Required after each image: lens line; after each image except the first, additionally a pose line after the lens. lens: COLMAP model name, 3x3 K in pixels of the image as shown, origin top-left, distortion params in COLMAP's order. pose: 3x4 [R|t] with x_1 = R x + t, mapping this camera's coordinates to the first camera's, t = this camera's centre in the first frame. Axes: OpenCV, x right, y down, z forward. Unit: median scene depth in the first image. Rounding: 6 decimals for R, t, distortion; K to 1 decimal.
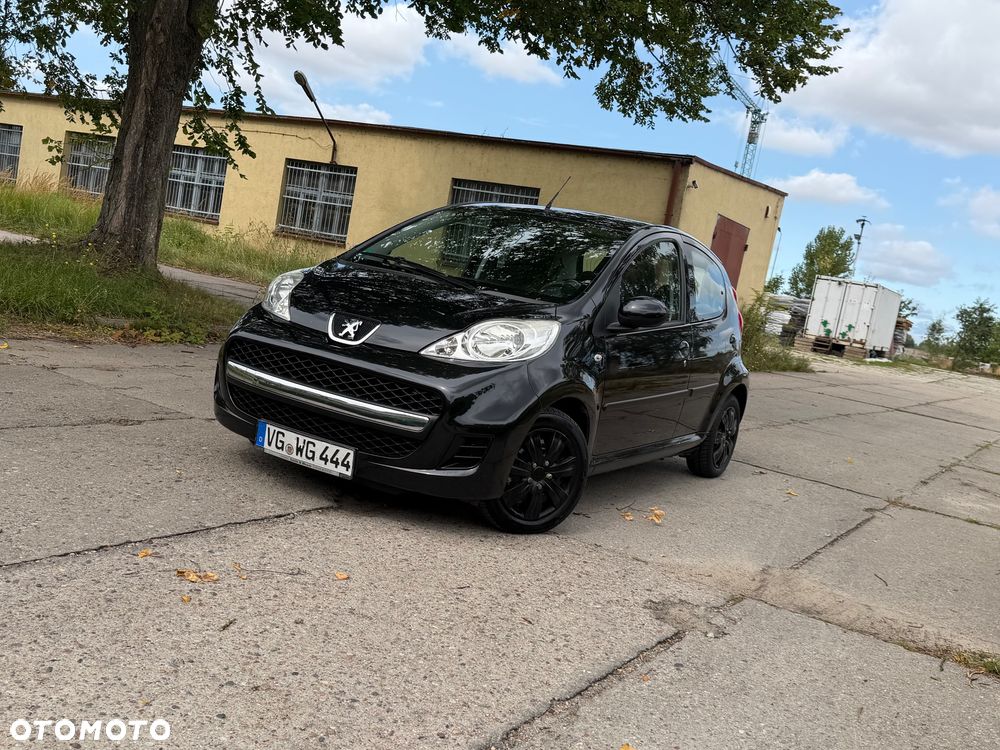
lens RADIAL K [[975.8, 0, 490.8], [0, 975.8, 387.2], [0, 0, 1]] dist [0.069392, 0.000000]
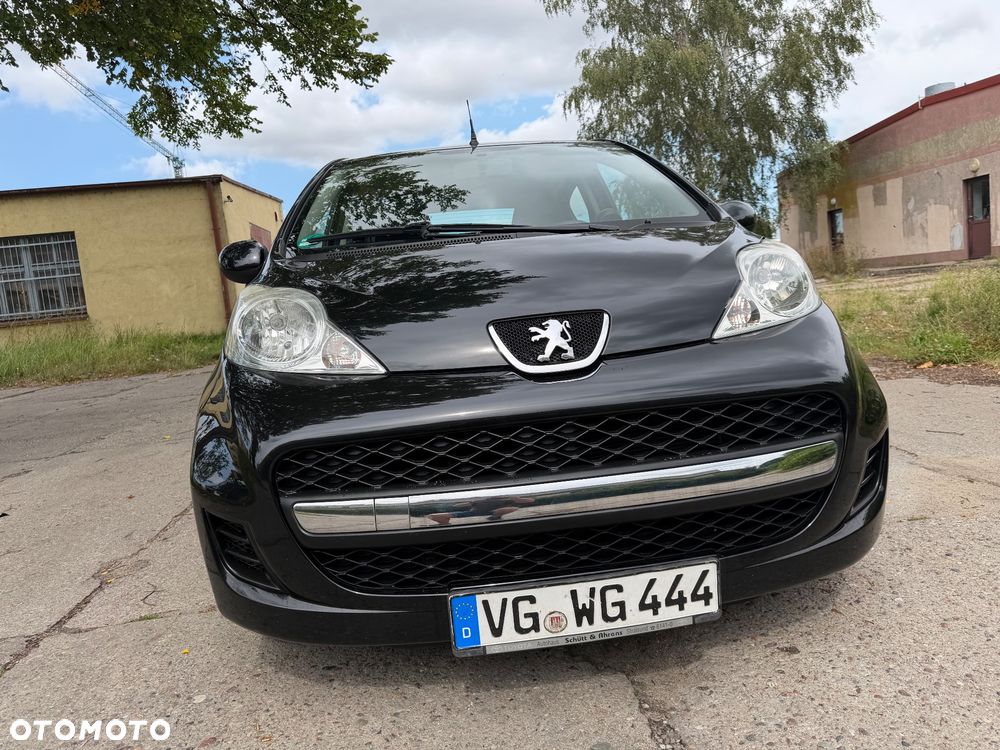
lens RADIAL K [[707.6, 0, 503.5], [0, 707.6, 370.9], [0, 0, 1]] dist [0.044514, -0.055390]
pose [[0.762623, -0.315144, 0.564880, -0.362579], [0.301632, 0.945788, 0.120429, -0.093658], [-0.572210, 0.078544, 0.816337, 0.698840]]
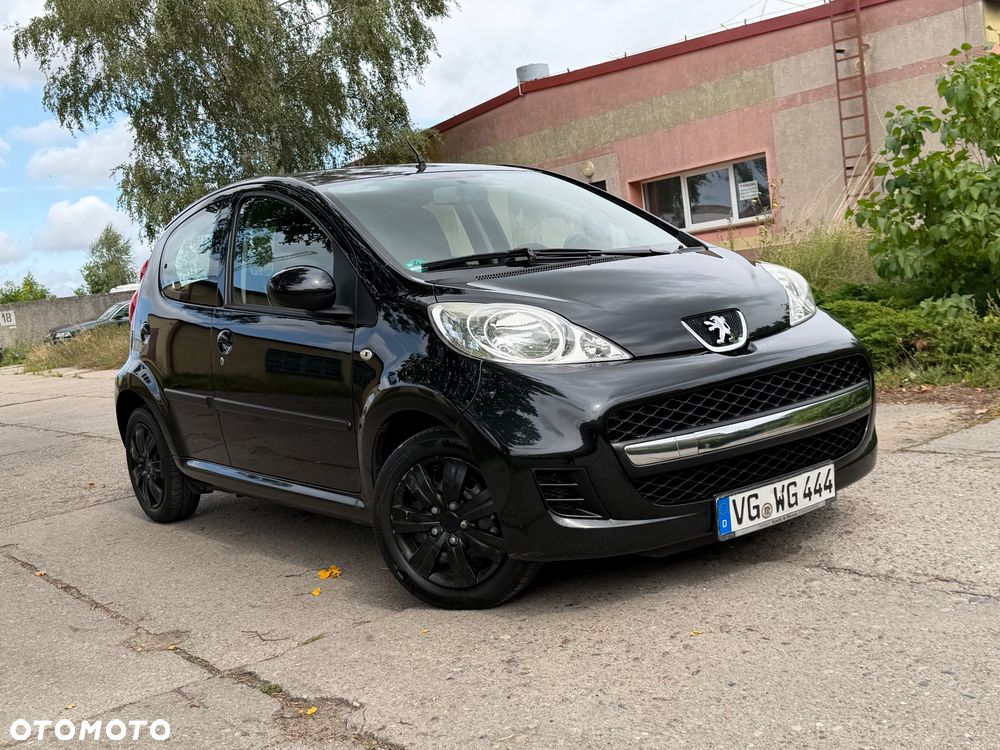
lens RADIAL K [[1160.4, 0, 505.5], [0, 1160.4, 359.4], [0, 0, 1]] dist [0.045602, 0.000000]
pose [[0.332019, -0.288307, 0.898133, -0.950390], [0.290270, 0.937170, 0.193532, -0.245363], [-0.897500, 0.196445, 0.394845, 0.783046]]
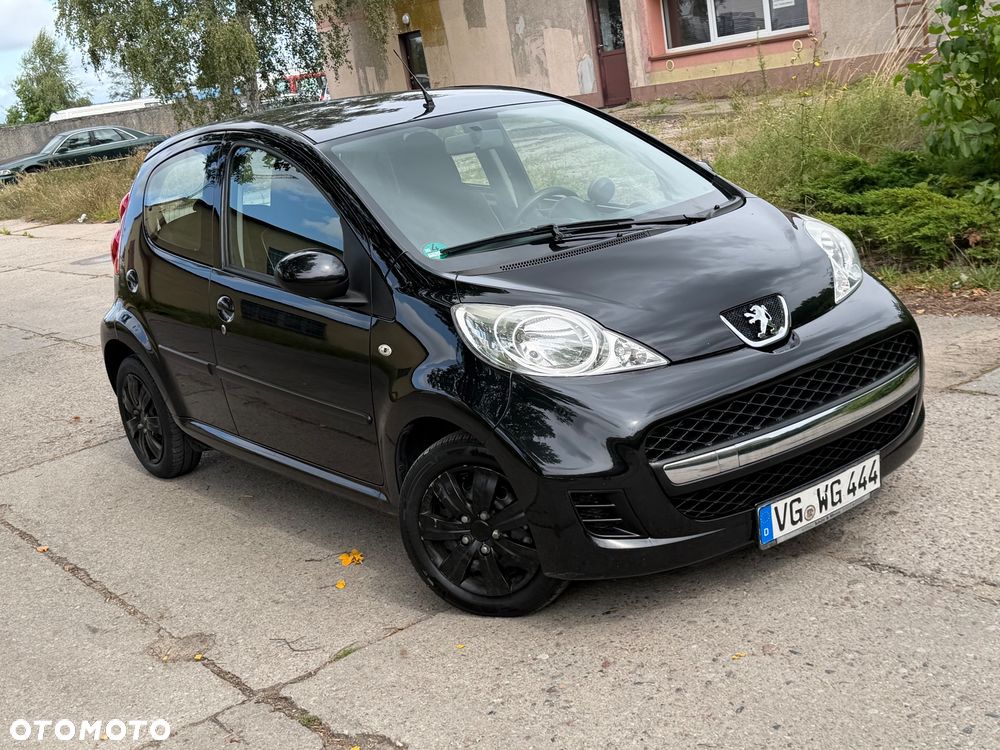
lens RADIAL K [[1300.5, 0, 517.5], [0, 1300.5, 368.3], [0, 0, 1]] dist [0.068829, 0.000000]
pose [[0.314651, -0.429457, 0.846500, -0.955825], [0.312246, 0.888994, 0.334951, -0.378038], [-0.896380, 0.158924, 0.413819, 0.757715]]
